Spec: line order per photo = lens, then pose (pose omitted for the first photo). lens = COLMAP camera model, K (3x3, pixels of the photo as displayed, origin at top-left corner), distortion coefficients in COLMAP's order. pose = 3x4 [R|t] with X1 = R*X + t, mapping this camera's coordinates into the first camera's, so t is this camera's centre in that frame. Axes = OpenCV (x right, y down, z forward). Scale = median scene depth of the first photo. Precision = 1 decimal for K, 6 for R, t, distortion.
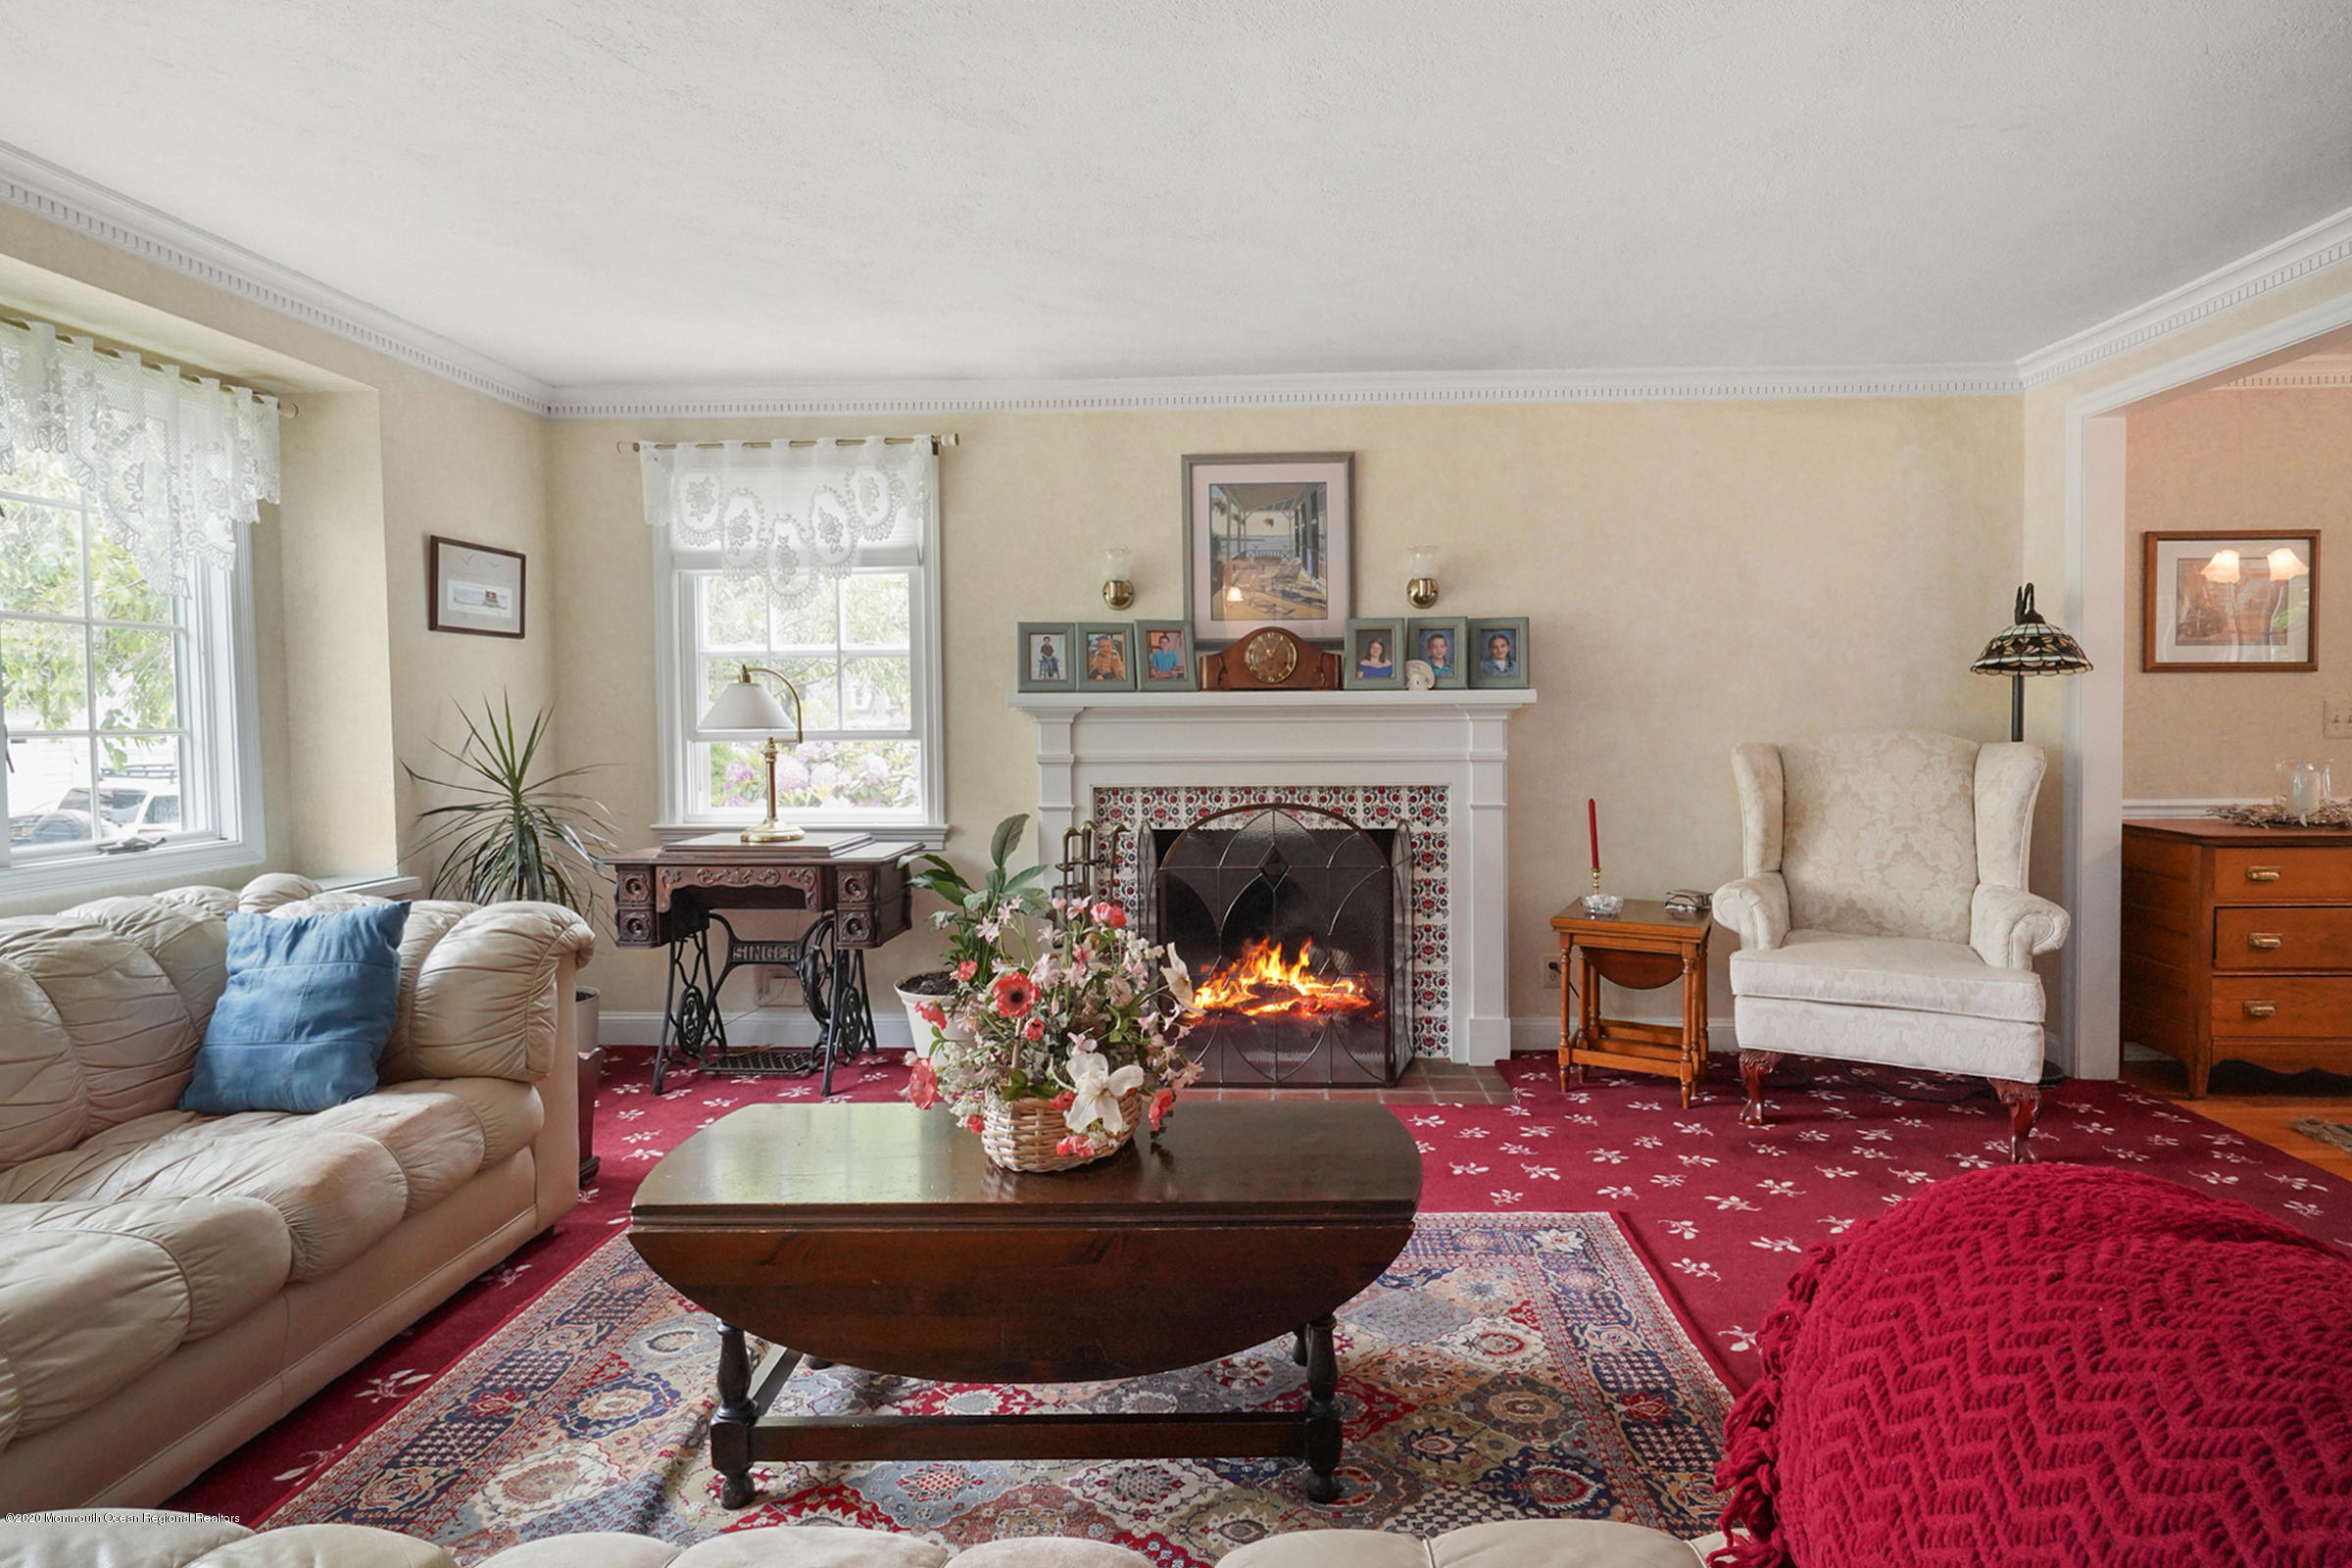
lens RADIAL K [[1260.9, 0, 1231.6], [0, 1260.9, 754.9], [0, 0, 1]] dist [-0.006598, 0.000396]
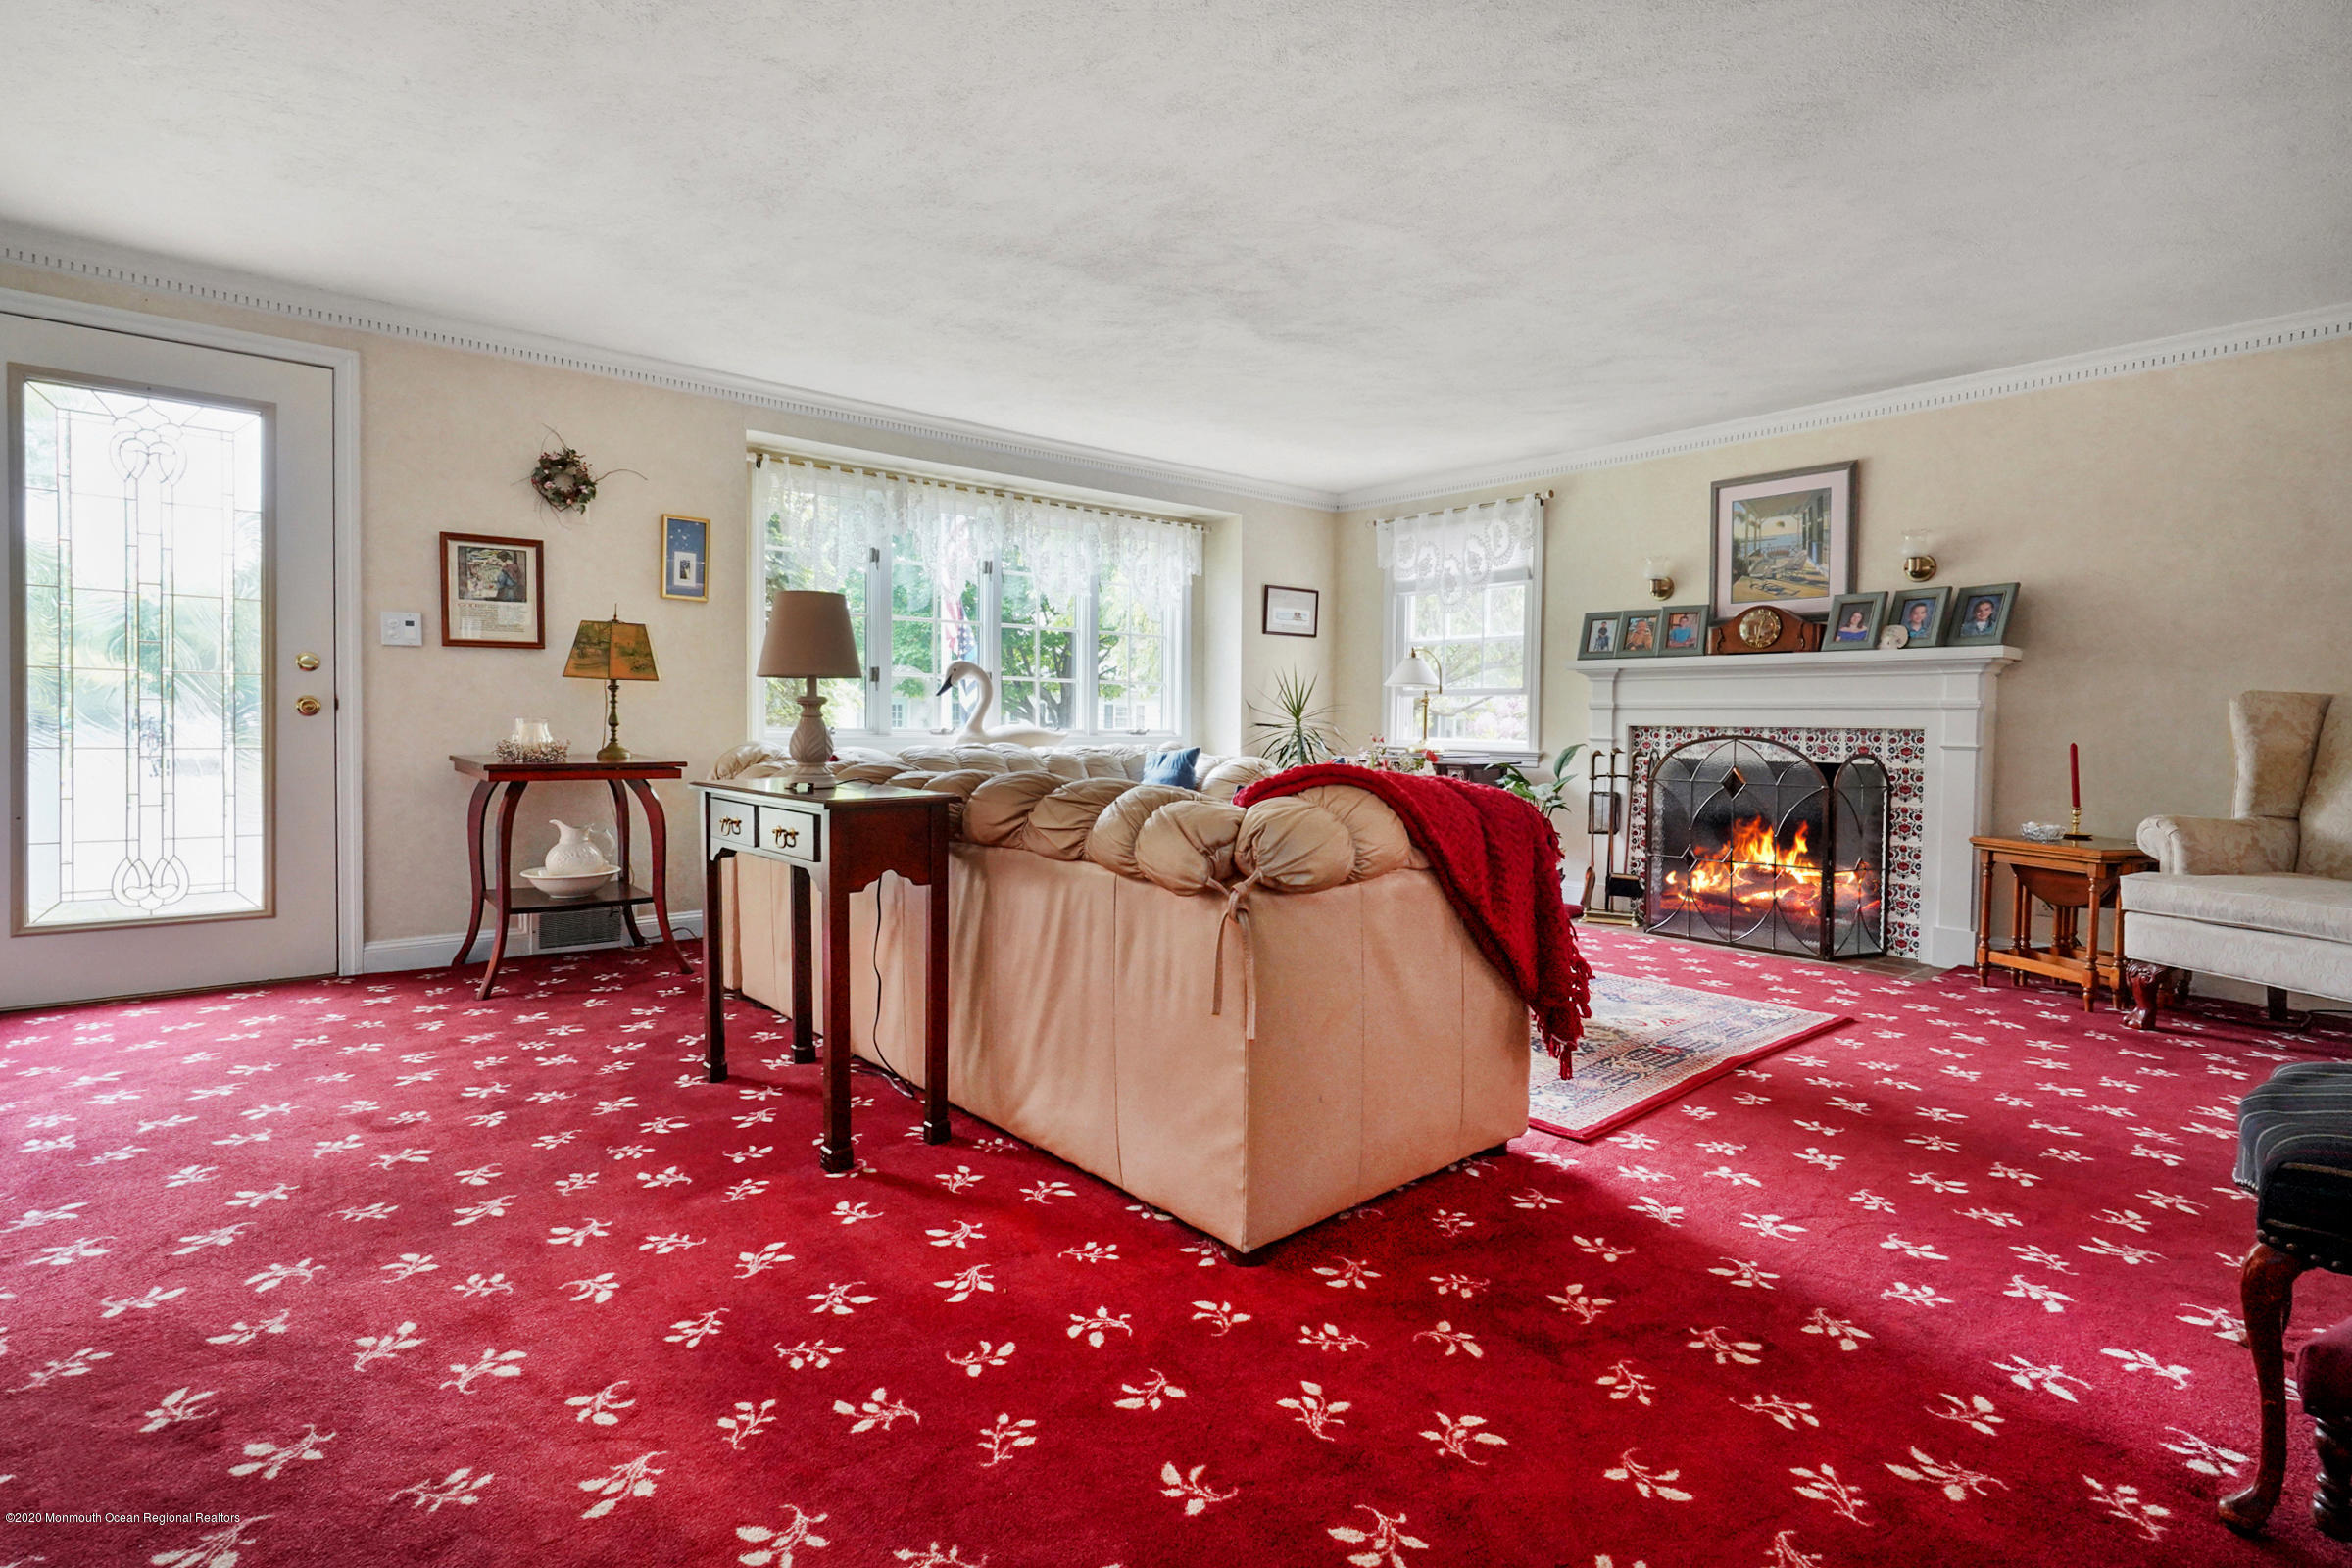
lens RADIAL K [[1131.9, 0, 1074.6], [0, 1131.9, 755.2], [0, 0, 1]] dist [-0.002083, -0.000428]
pose [[0.631665, 0.039809, -0.774218, 0.485936], [-0.042774, 0.998949, 0.016466, 0.064595], [0.774060, 0.022715, 0.632704, -0.293579]]
